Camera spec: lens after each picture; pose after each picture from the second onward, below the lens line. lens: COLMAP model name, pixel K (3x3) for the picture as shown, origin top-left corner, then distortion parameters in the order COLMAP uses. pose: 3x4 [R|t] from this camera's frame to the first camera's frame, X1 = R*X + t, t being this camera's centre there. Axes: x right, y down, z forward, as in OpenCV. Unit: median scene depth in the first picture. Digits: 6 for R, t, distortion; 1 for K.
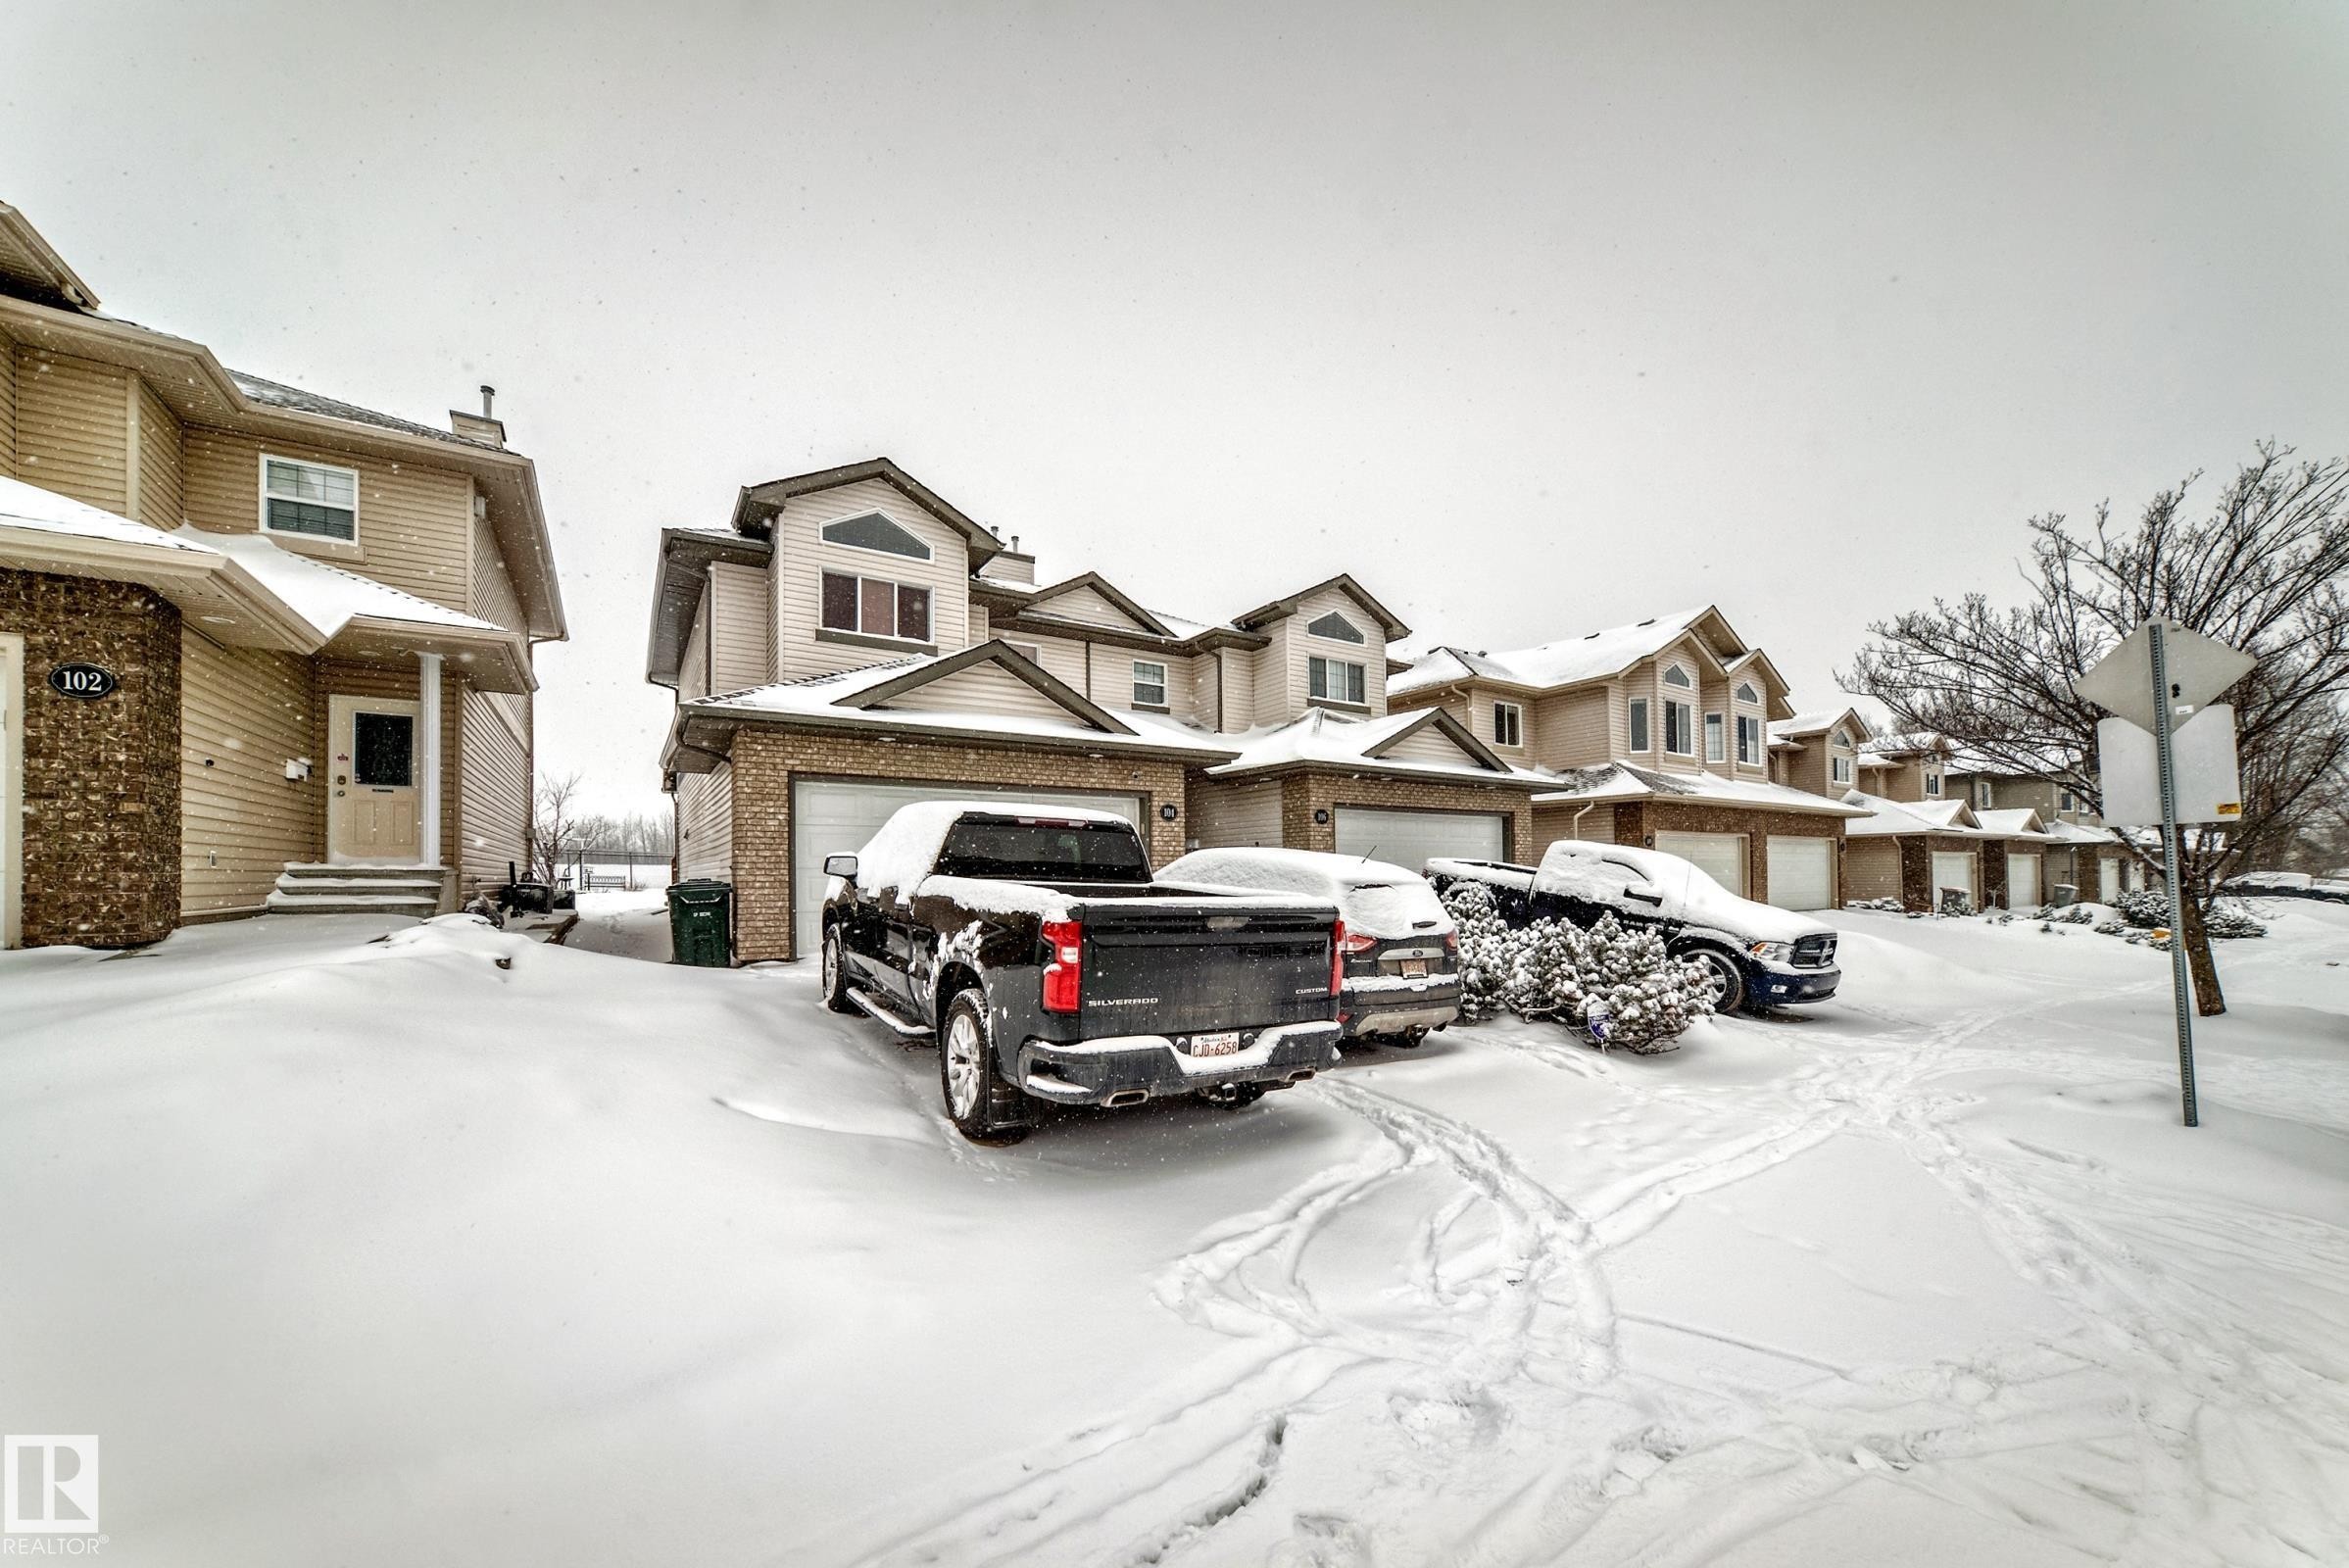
lens RADIAL K [[829.2, 0, 1174.1], [0, 829.2, 794.5], [0, 0, 1]] dist [-0.025289, 0.006857]
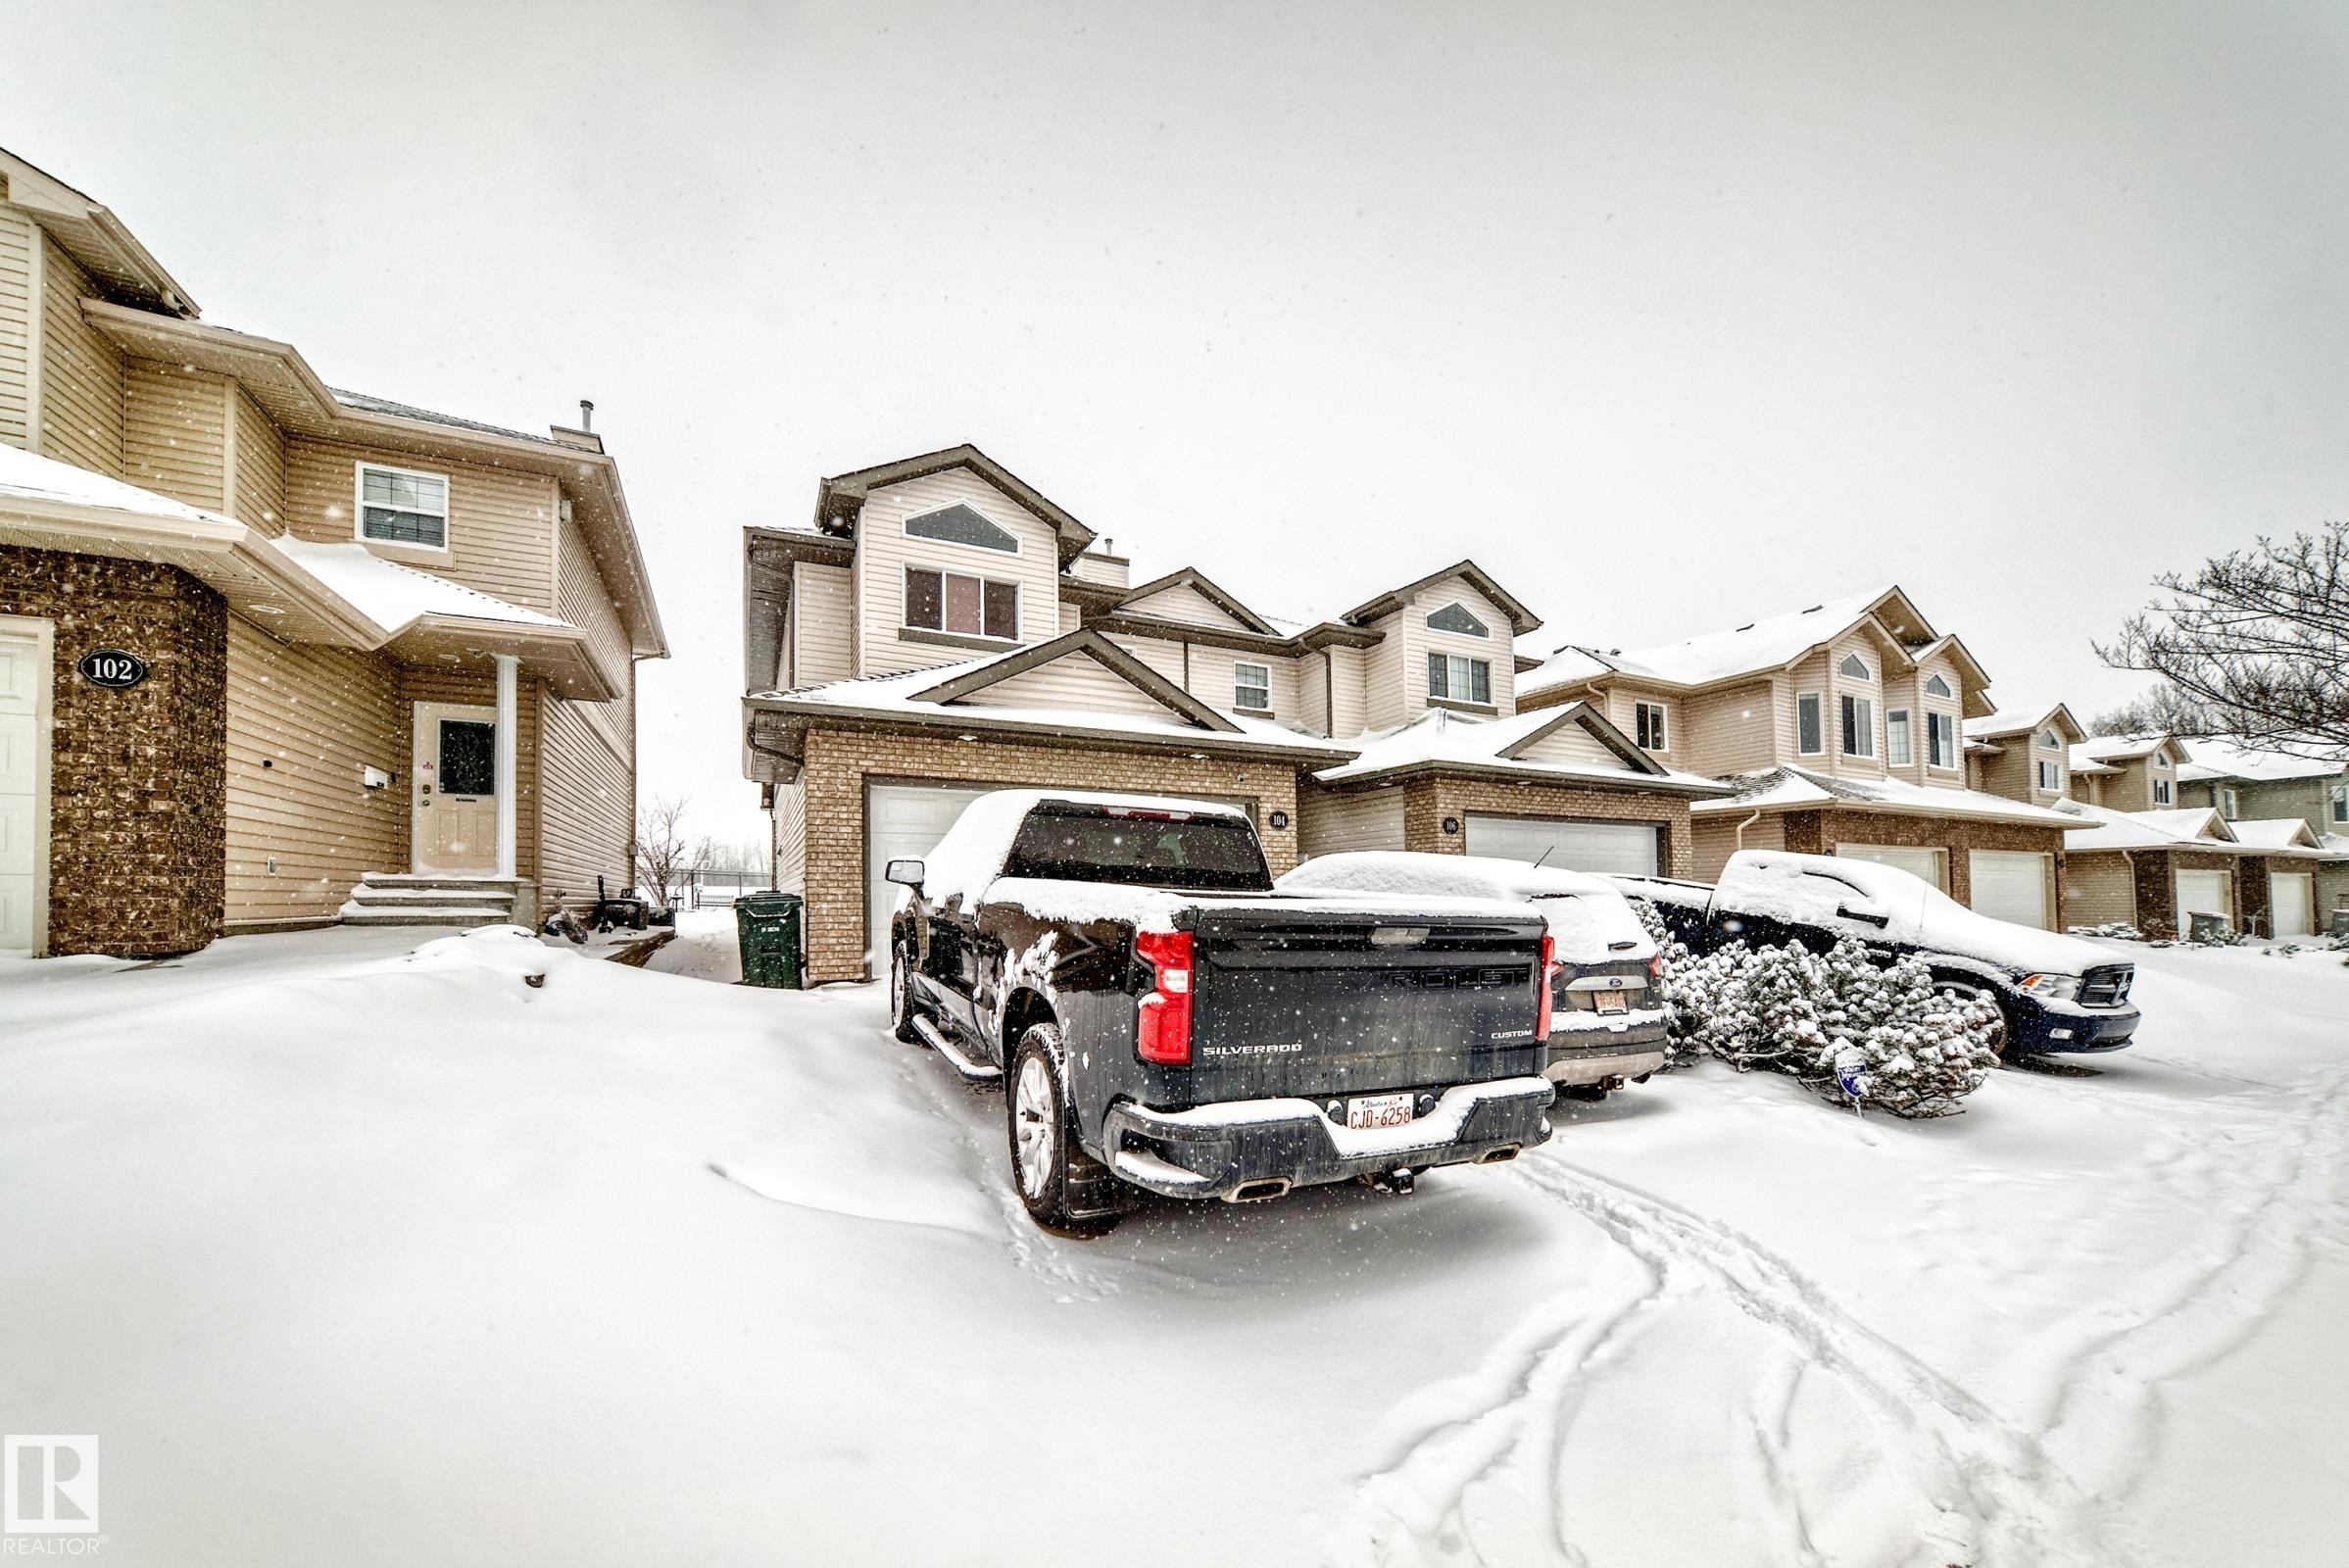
lens RADIAL K [[829.2, 0, 1174.1], [0, 829.2, 794.5], [0, 0, 1]] dist [-0.025289, 0.006857]
pose [[0.993154, -0.012562, -0.116132, -0.020860], [0.009203, 0.999525, -0.029417, 0.027595], [0.116447, 0.028147, 0.992798, 0.144556]]
